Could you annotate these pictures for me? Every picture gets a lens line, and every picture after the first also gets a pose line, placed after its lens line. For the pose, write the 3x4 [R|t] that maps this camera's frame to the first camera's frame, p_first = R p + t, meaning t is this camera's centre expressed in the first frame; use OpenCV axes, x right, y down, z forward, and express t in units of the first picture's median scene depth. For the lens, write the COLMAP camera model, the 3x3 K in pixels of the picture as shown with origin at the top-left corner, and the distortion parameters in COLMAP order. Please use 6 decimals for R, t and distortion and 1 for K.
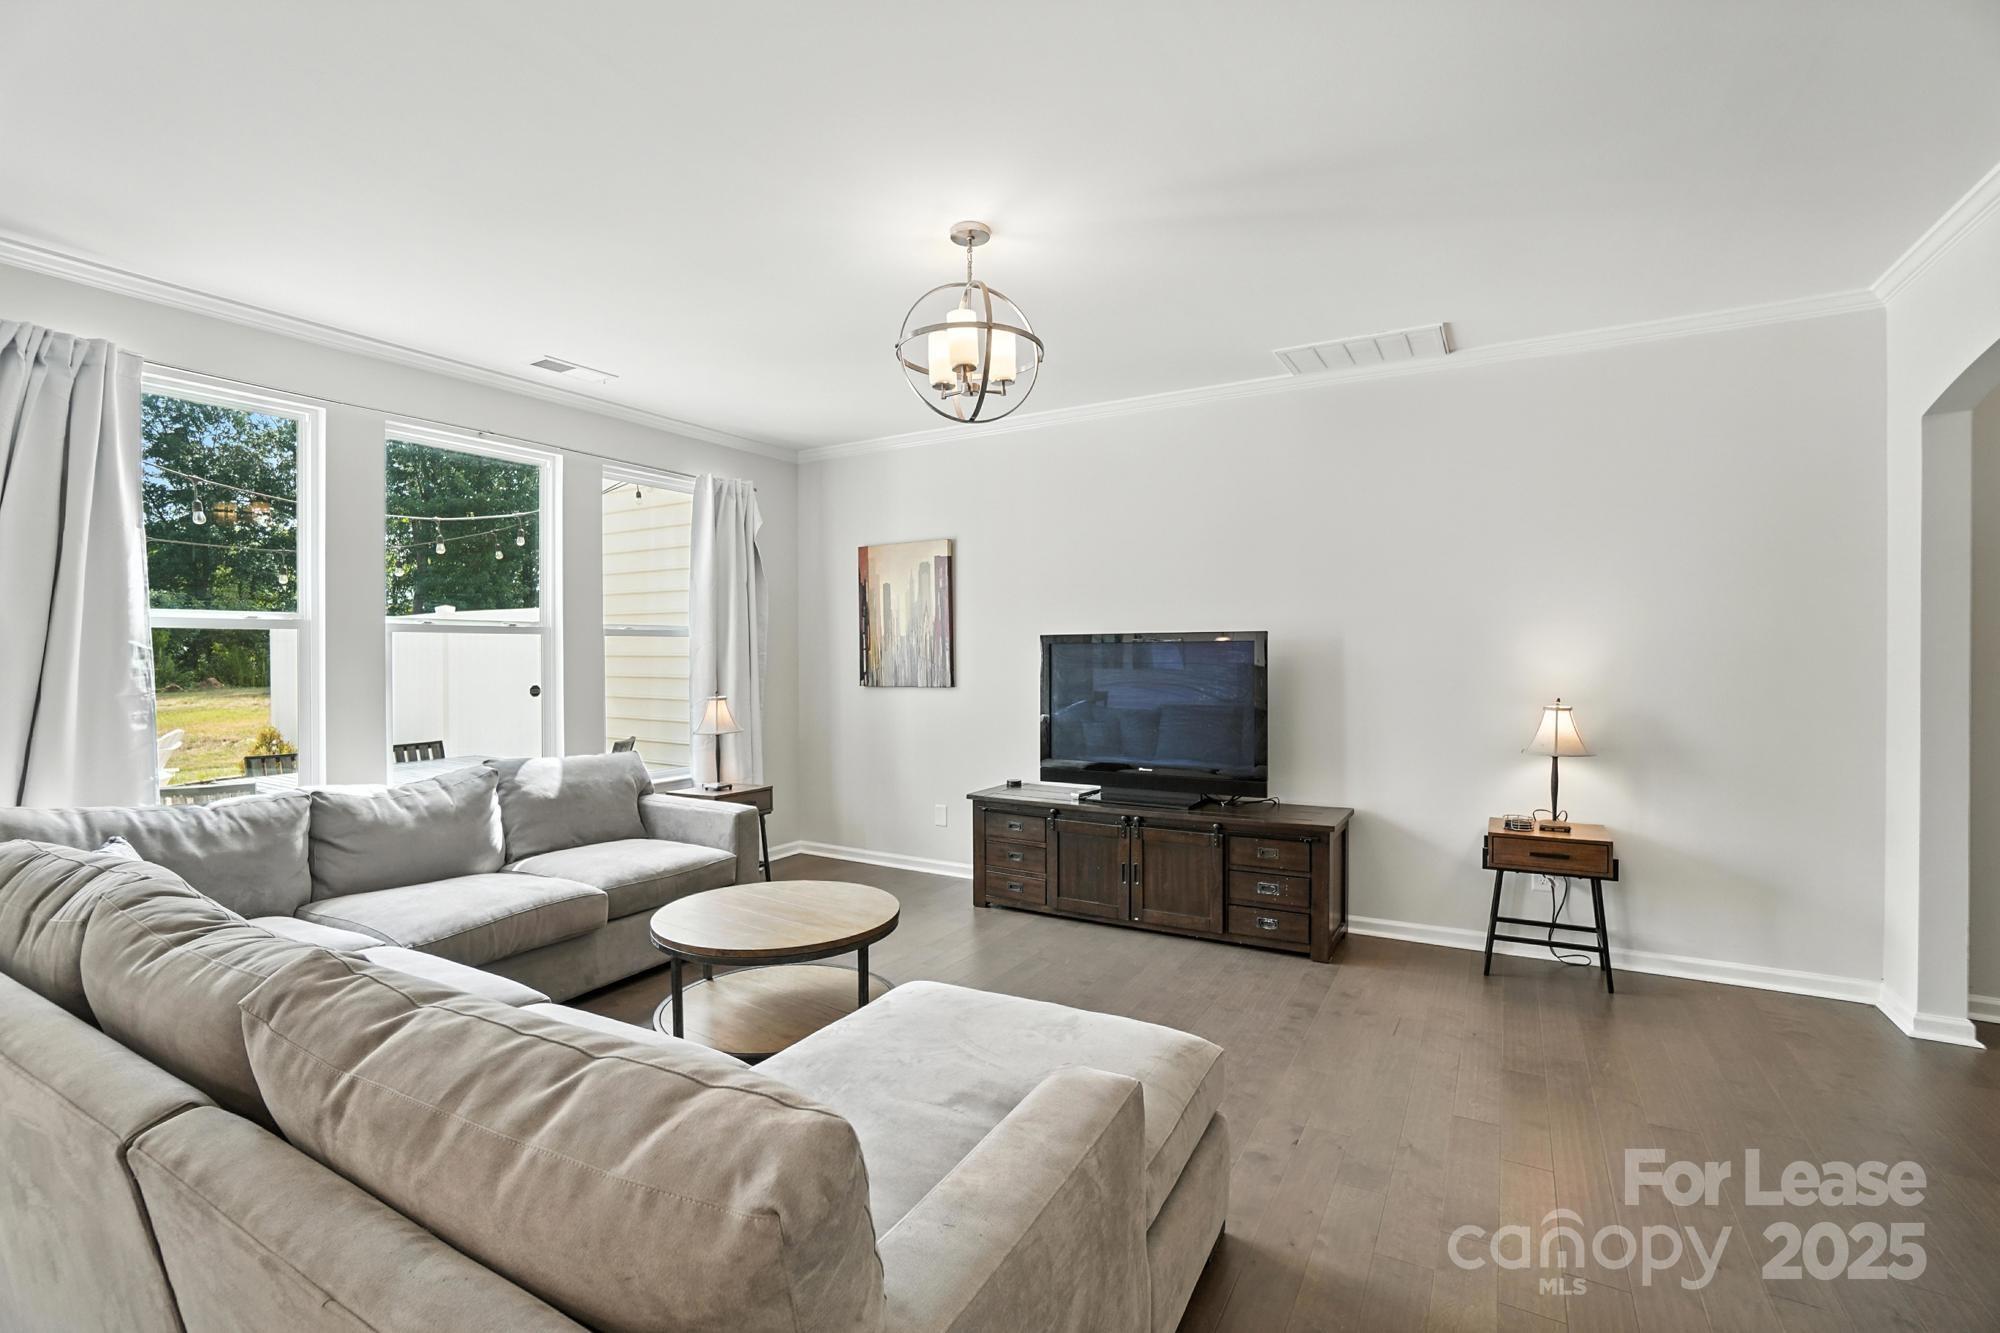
lens RADIAL K [[896.4, 0, 1006.1], [0, 896.4, 659.7], [0, 0, 1]] dist [-0.058248, 0.017508]
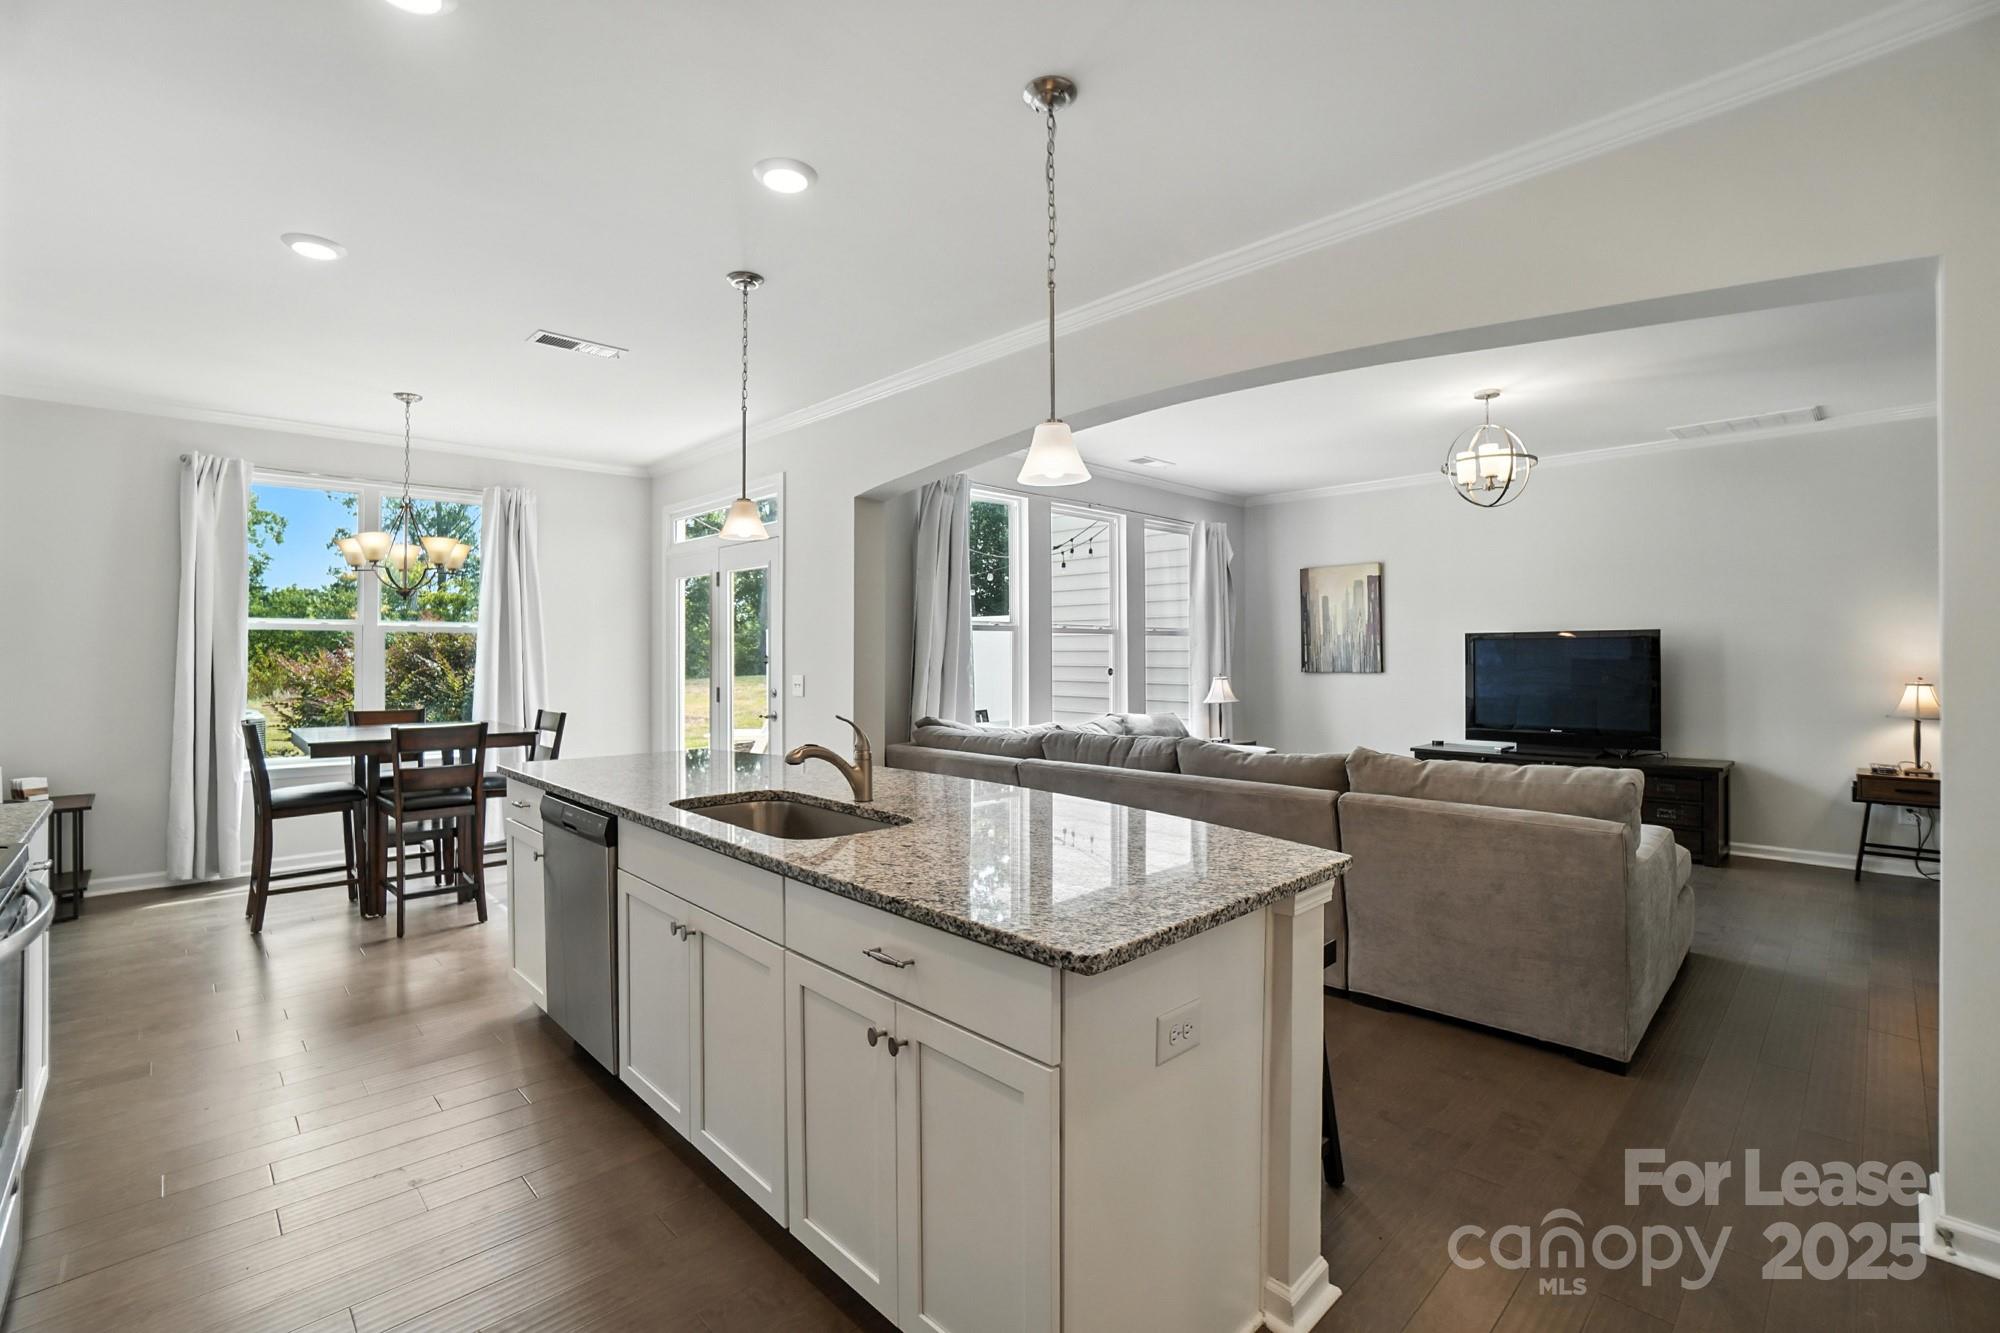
lens RADIAL K [[896.4, 0, 983.9], [0, 896.4, 650.3], [0, 0, 1]] dist [-0.058248, 0.017508]
pose [[0.958335, 0.000134, -0.285648, -0.323432], [-0.003394, 0.999935, -0.010918, 0.018251], [0.285628, 0.011432, 0.958272, -0.581257]]
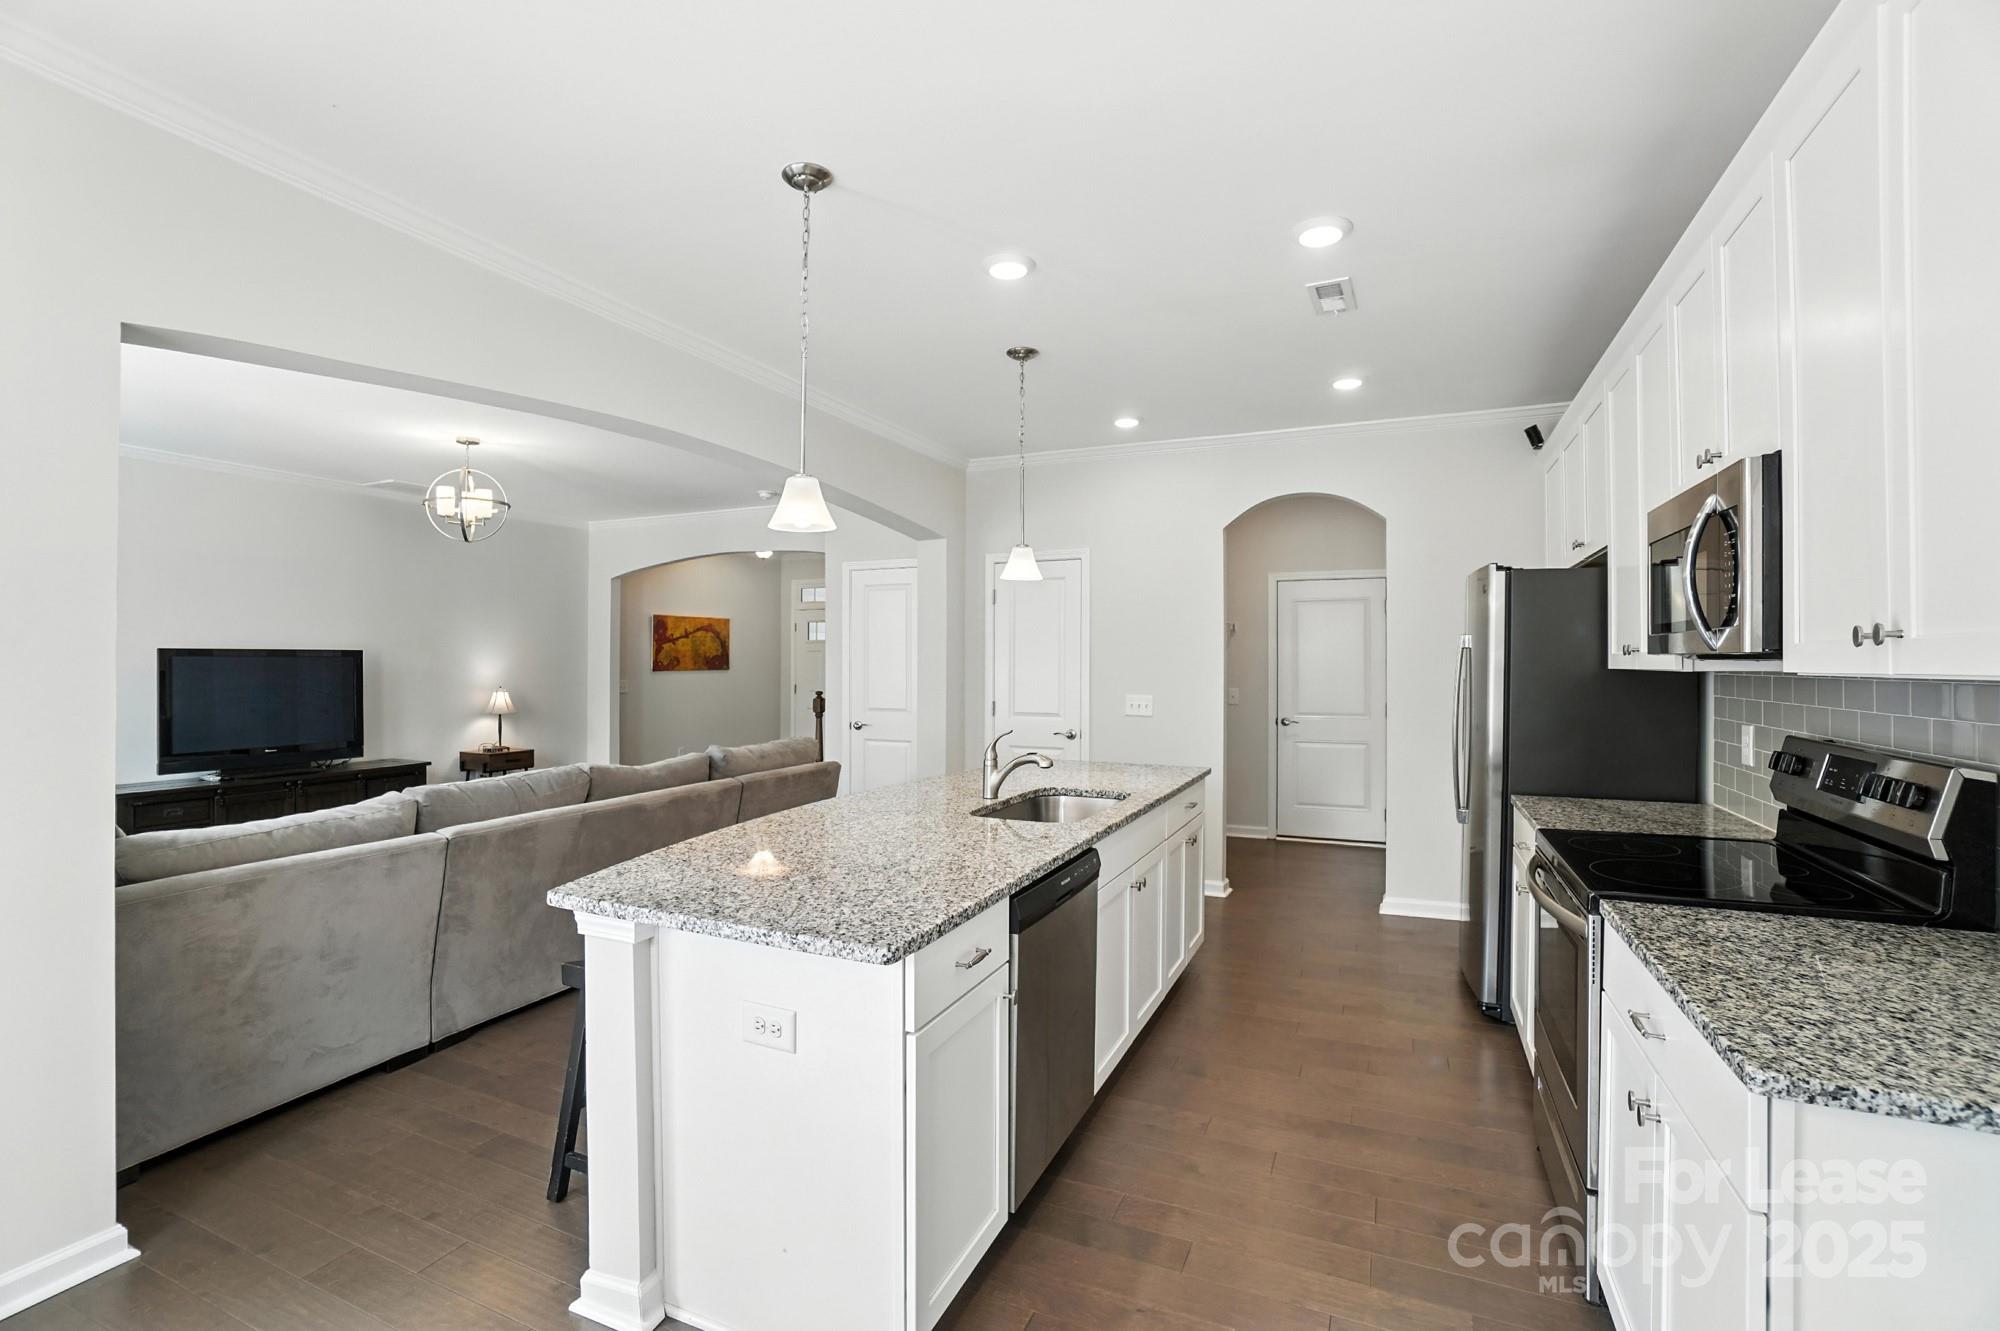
lens RADIAL K [[896.4, 0, 992.8], [0, 896.4, 662.8], [0, 0, 1]] dist [-0.058248, 0.017508]
pose [[-0.095337, 0.002842, 0.995441, -1.335668], [0.004609, 0.999986, -0.002413, -0.001128], [-0.995434, 0.004358, -0.095349, 0.040413]]
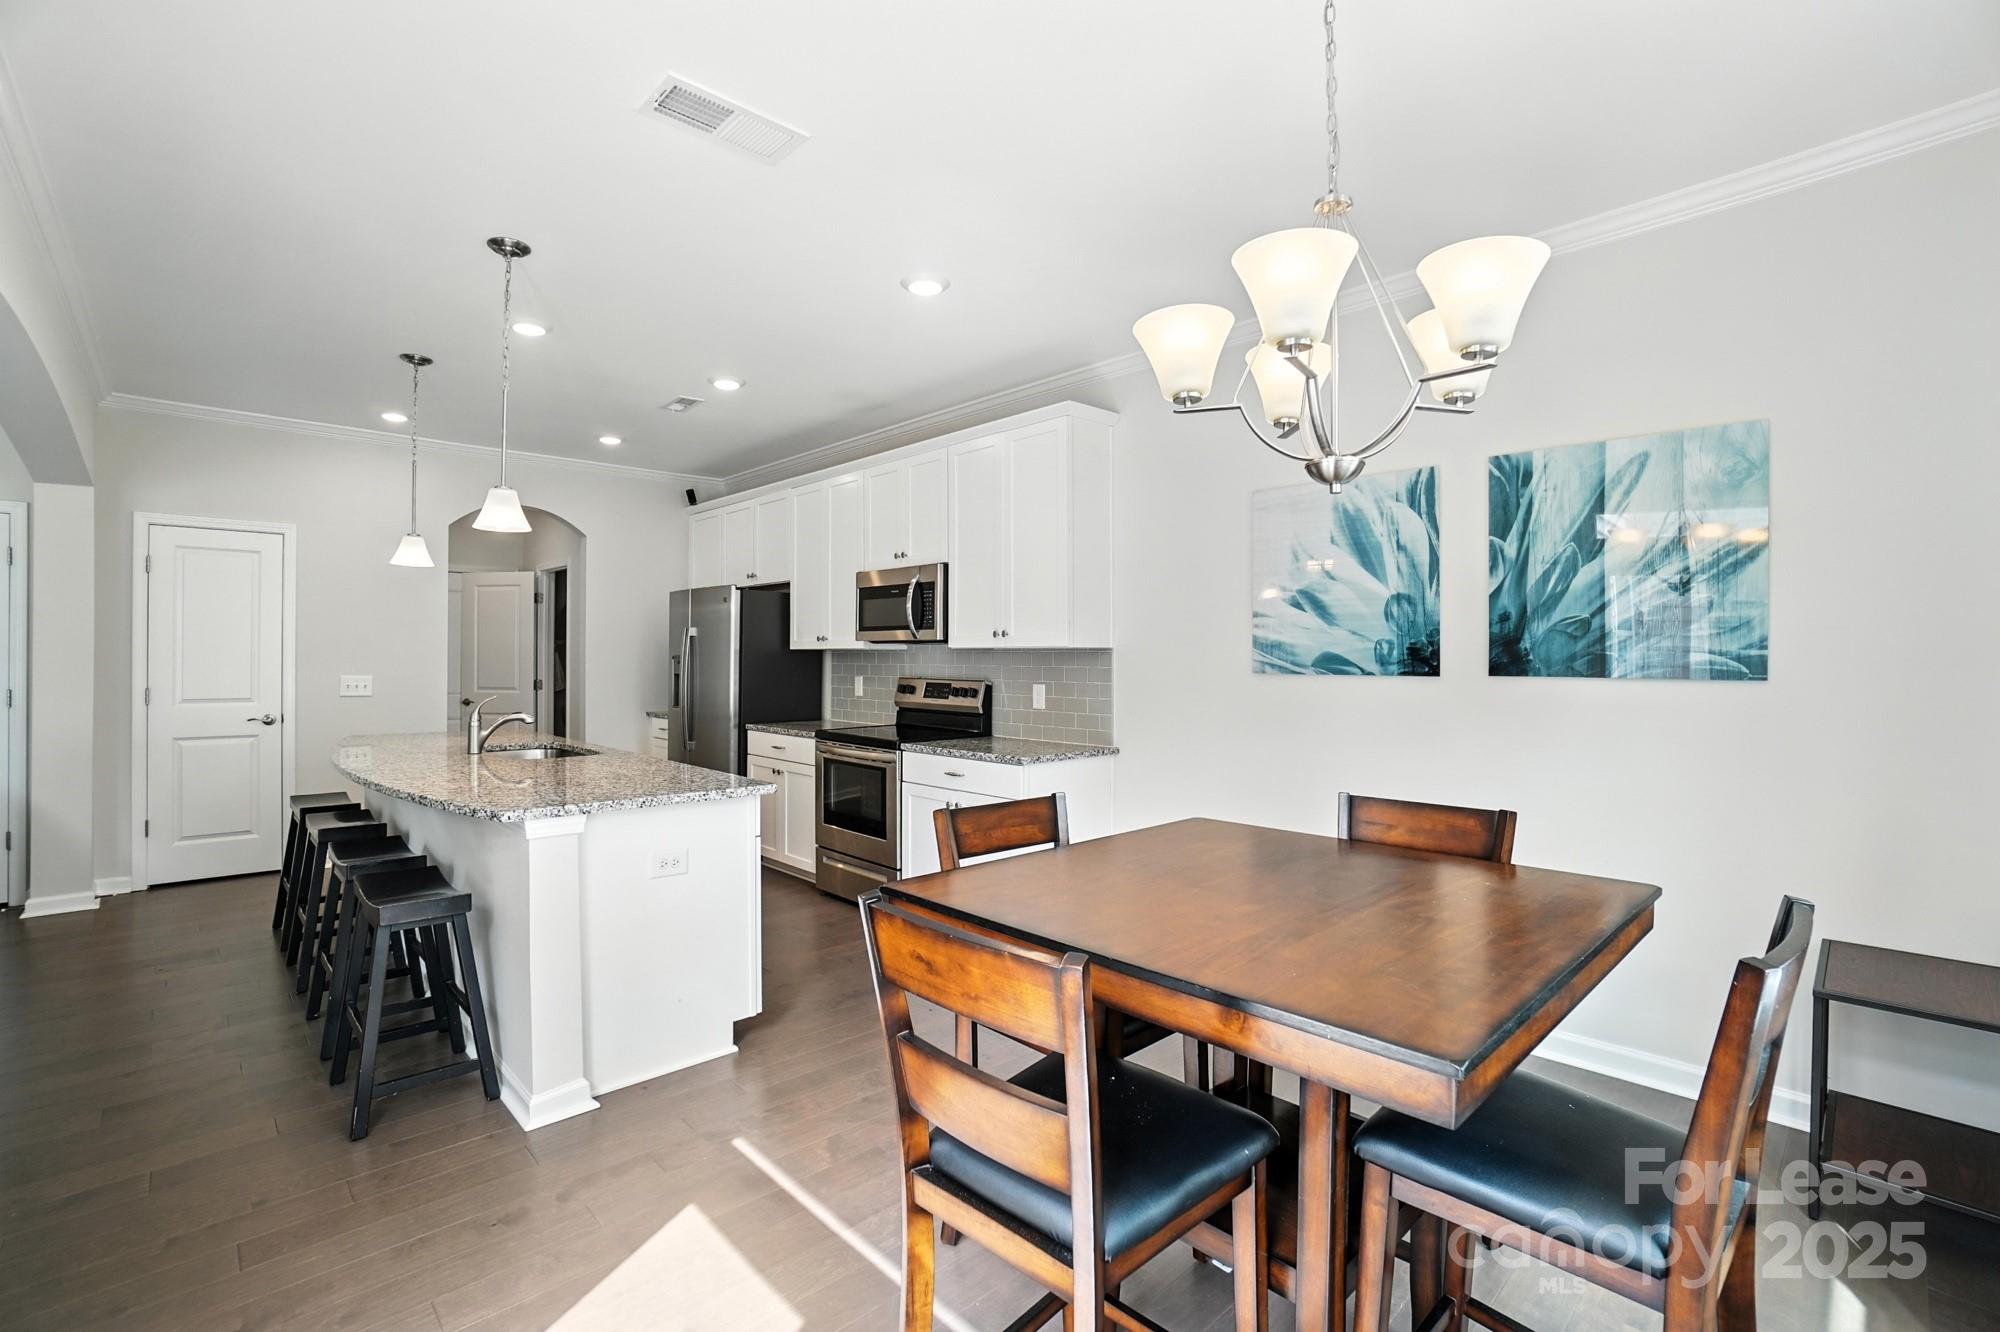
lens RADIAL K [[896.4, 0, 1003.3], [0, 896.4, 661.6], [0, 0, 1]] dist [-0.058248, 0.017508]
pose [[-0.960537, -0.002224, 0.278145, -1.341587], [-0.000076, 0.999970, 0.007732, 0.012570], [-0.278154, 0.007405, -0.960508, 0.681625]]
